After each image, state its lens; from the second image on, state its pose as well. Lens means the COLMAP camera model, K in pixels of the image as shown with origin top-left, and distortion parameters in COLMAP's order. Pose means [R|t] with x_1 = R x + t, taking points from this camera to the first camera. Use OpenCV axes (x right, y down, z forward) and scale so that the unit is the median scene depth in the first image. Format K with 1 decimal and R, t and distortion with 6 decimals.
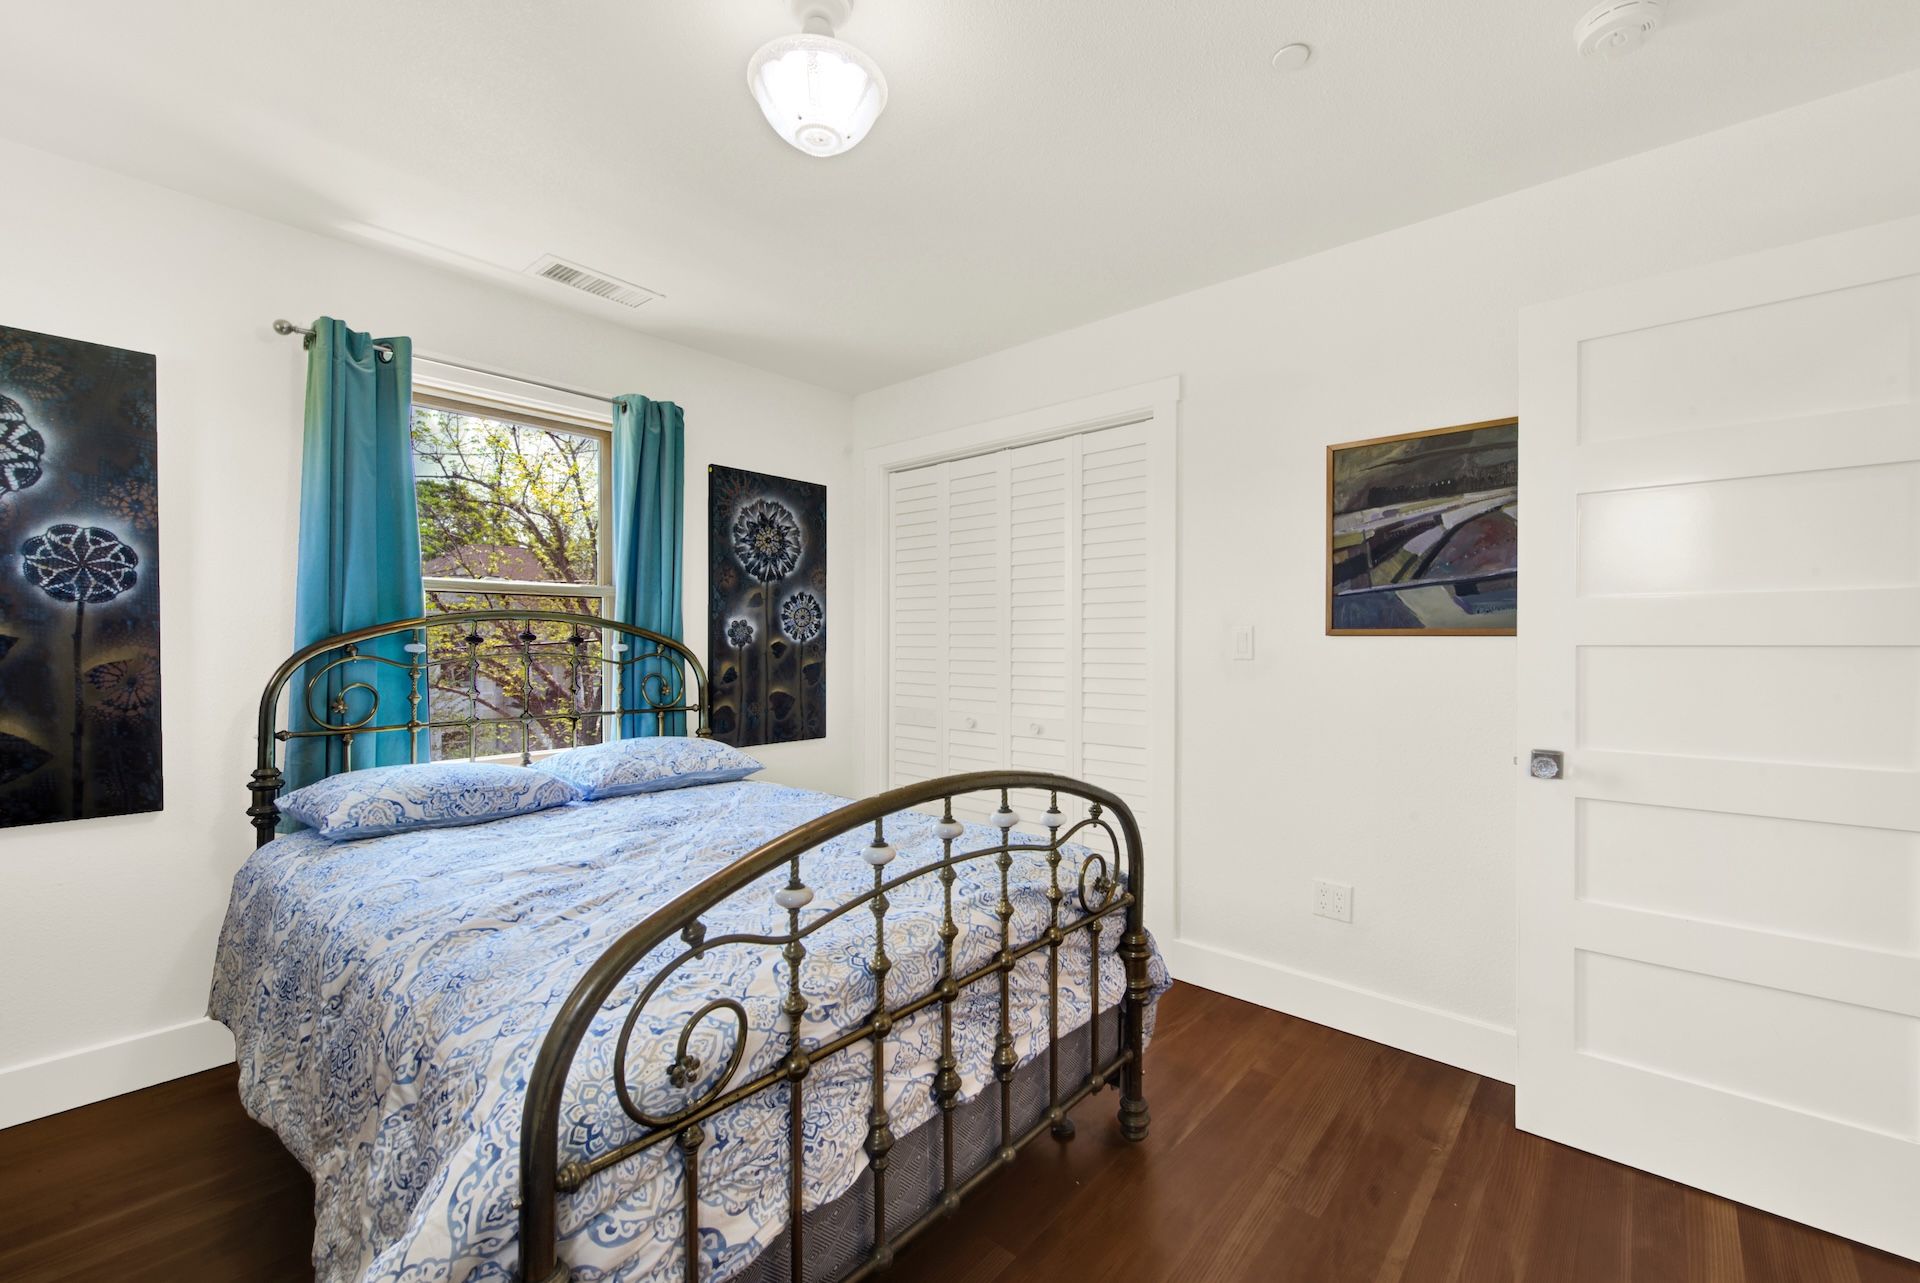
lens RADIAL K [[790.4, 0, 962.0], [0, 790.4, 651.7], [0, 0, 1]] dist [0.001376, -0.000069]
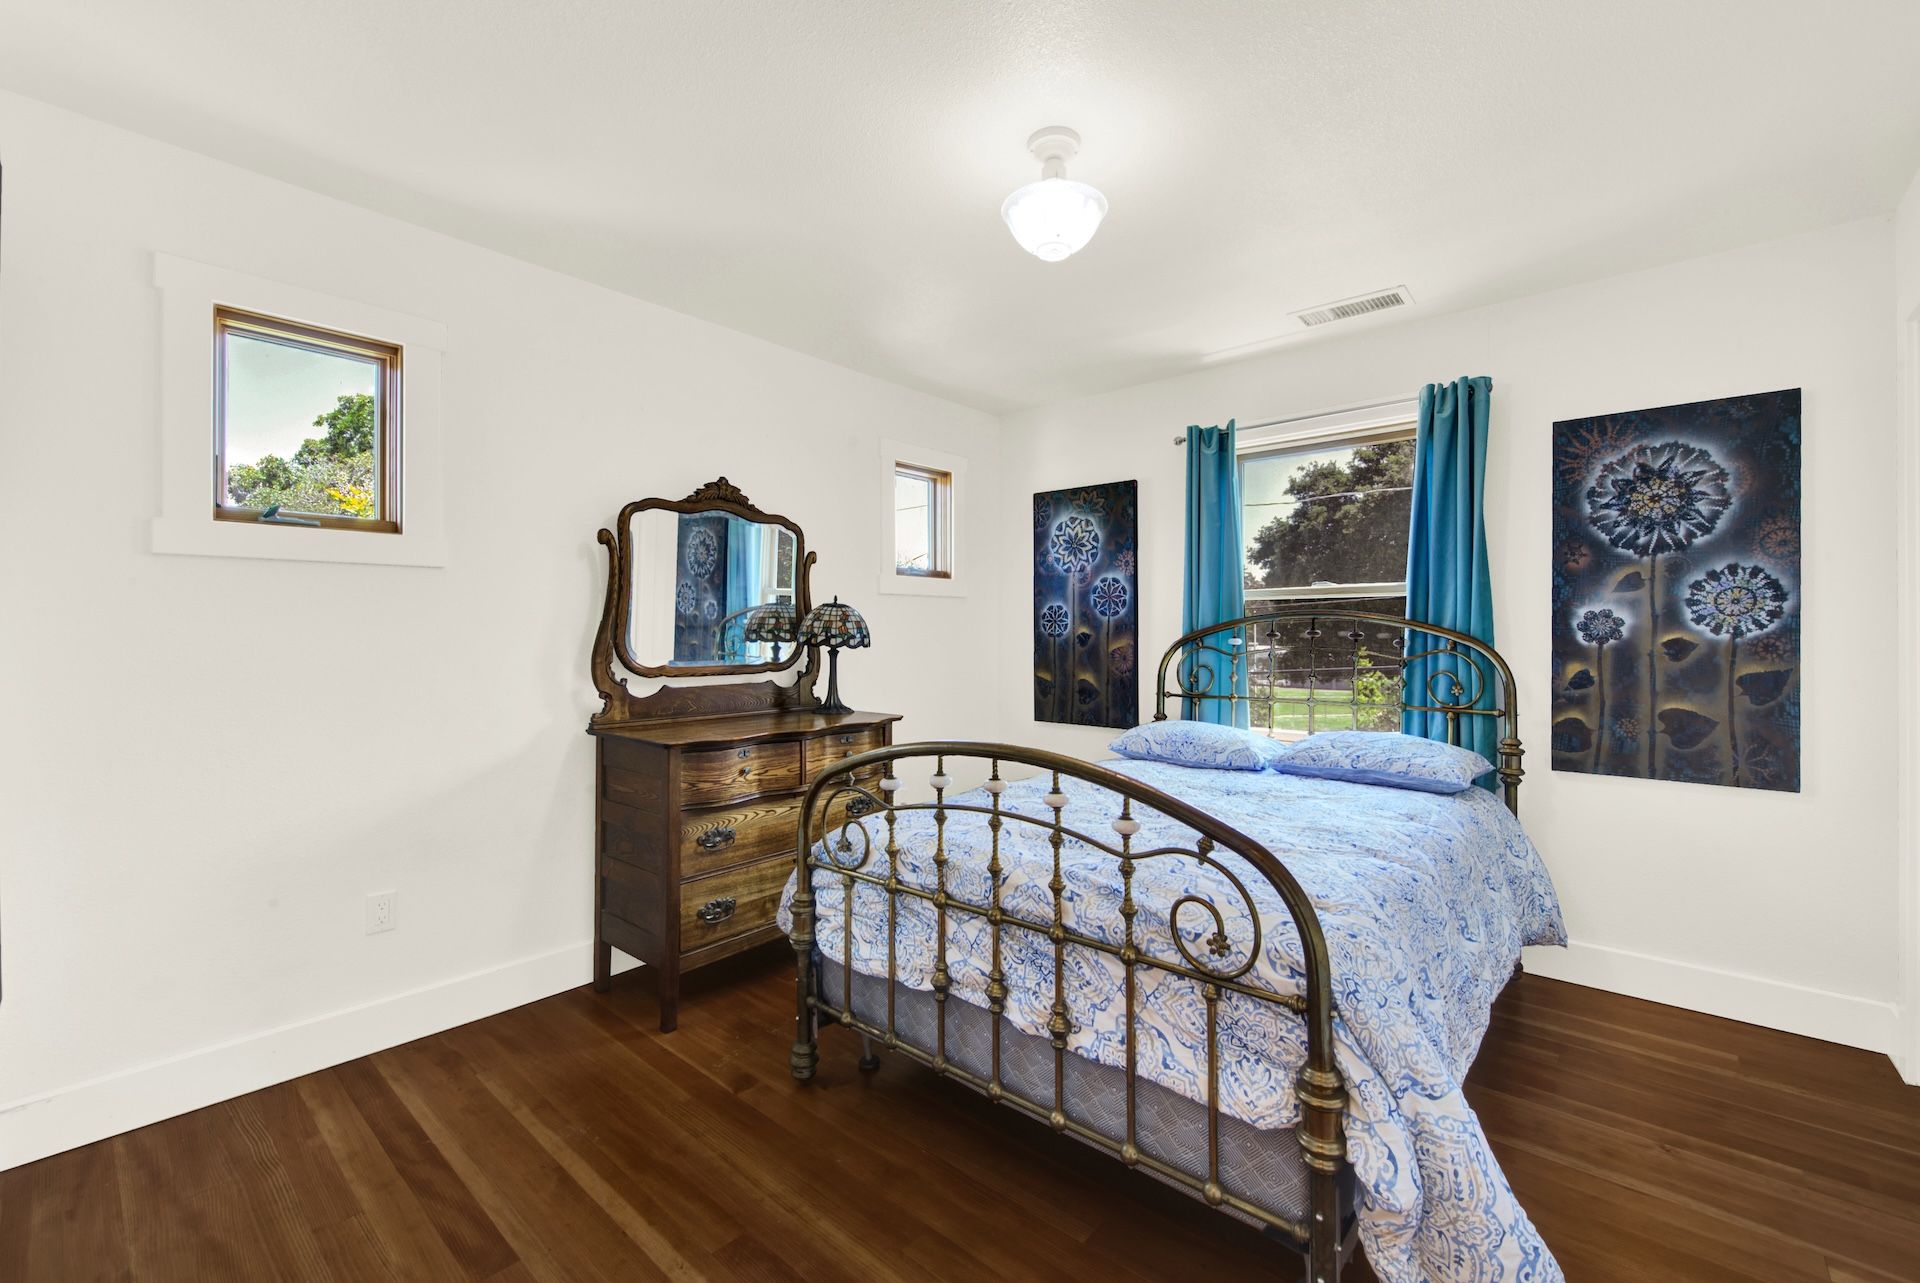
lens RADIAL K [[786.4, 0, 969.8], [0, 786.4, 636.7], [0, 0, 1]] dist [0.004897, -0.003184]
pose [[0.006669, -0.000426, -0.999978, 0.485919], [-0.016217, 0.999868, -0.000534, -0.003160], [0.999846, 0.016220, 0.006662, 0.377551]]
